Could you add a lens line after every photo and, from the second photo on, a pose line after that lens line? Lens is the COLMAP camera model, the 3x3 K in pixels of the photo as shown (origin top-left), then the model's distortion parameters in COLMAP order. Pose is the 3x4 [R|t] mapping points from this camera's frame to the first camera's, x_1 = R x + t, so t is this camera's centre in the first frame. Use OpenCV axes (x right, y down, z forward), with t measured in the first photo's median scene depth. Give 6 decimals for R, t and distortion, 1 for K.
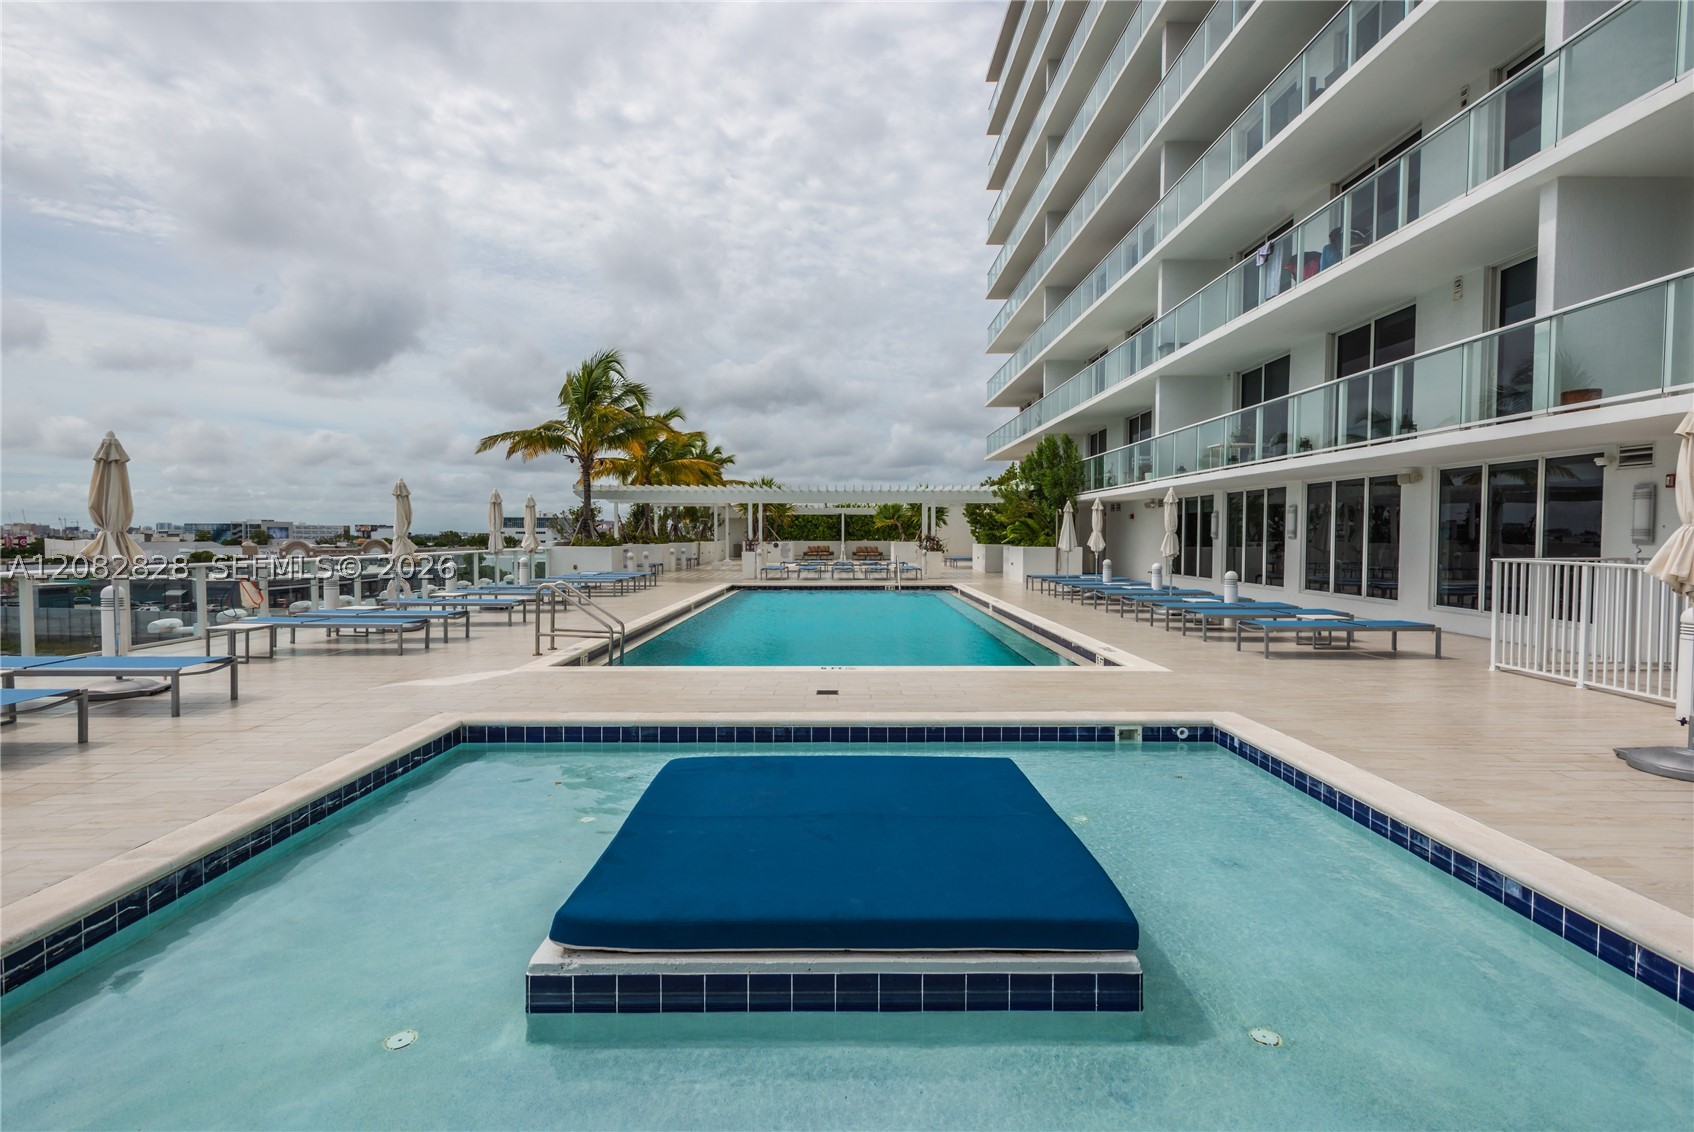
lens RADIAL K [[814.0, 0, 847.0], [0, 814.0, 566.0], [0, 0, 1]] dist [0.003707, 0.000195]
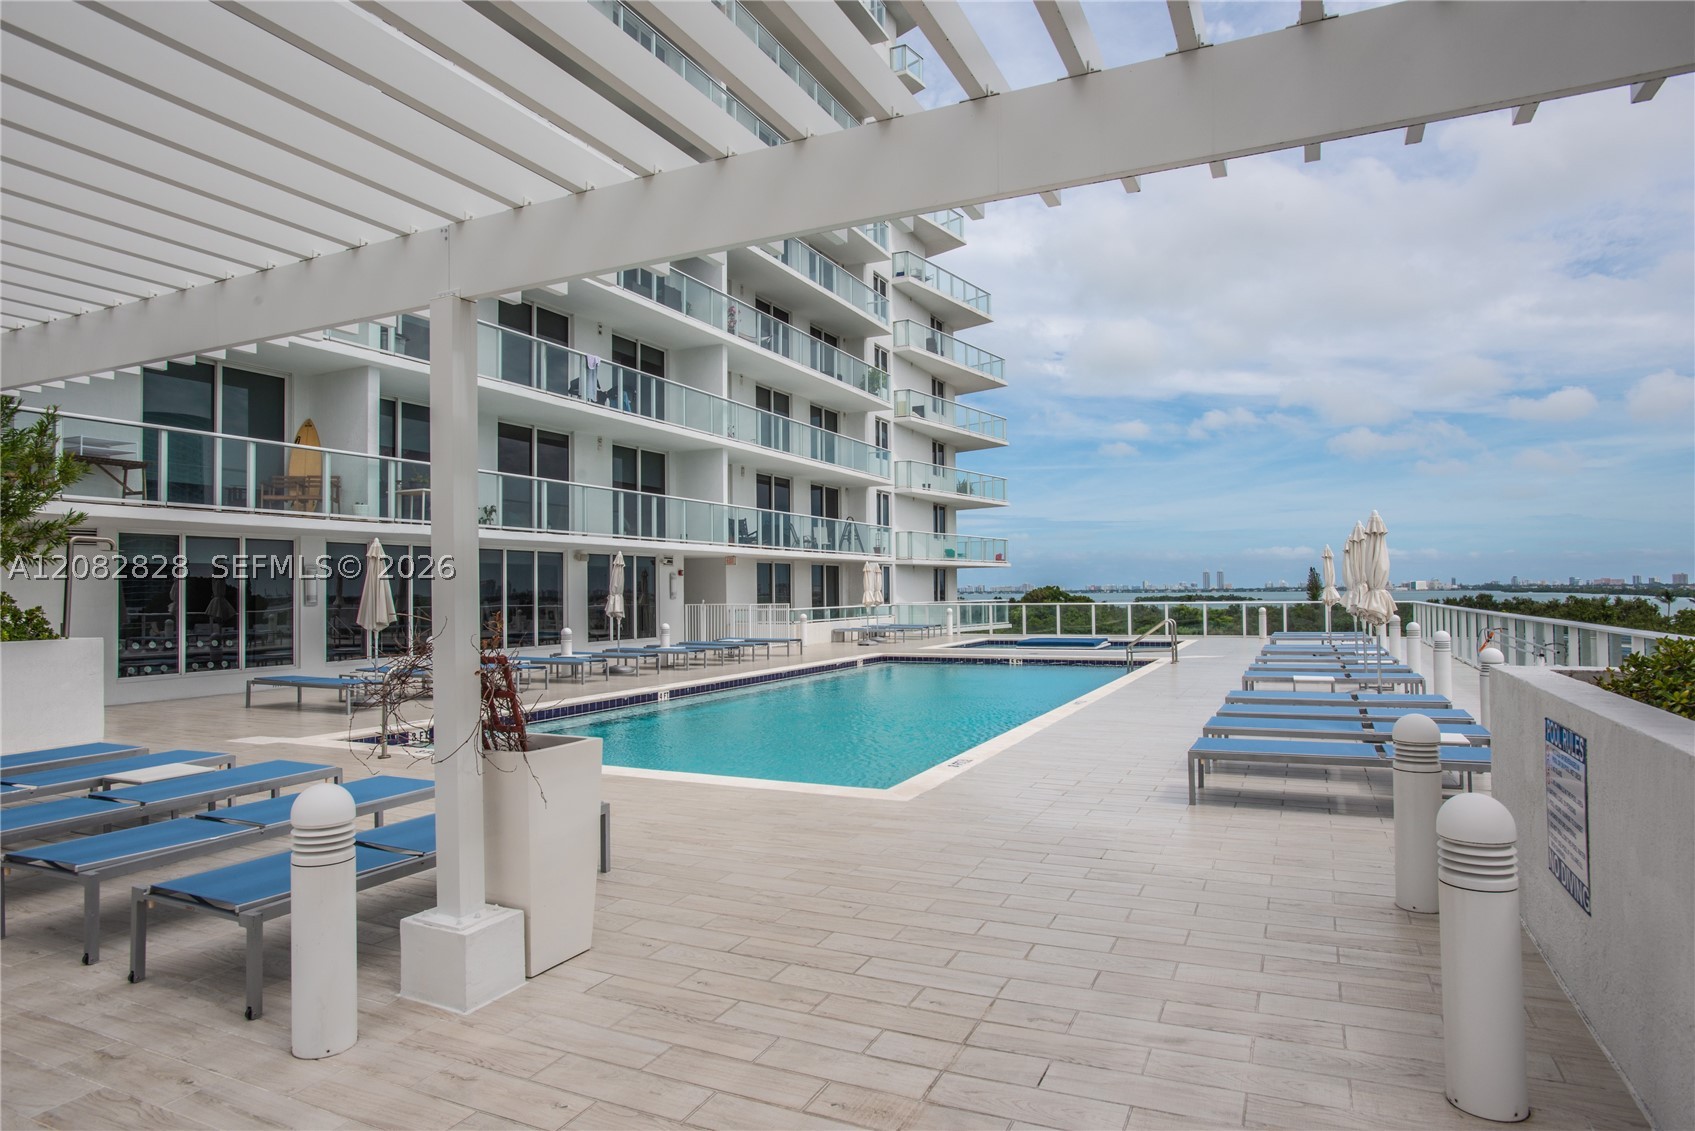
lens RADIAL K [[1001.9, 0, 847.5], [0, 1001.9, 565.5], [0, 0, 1]] dist [0.000354, 0.000066]
pose [[-0.898955, 0.017298, 0.437699, -0.228831], [0.024484, 0.999642, 0.010779, -0.042164], [-0.437356, 0.020406, -0.899057, 1.013722]]
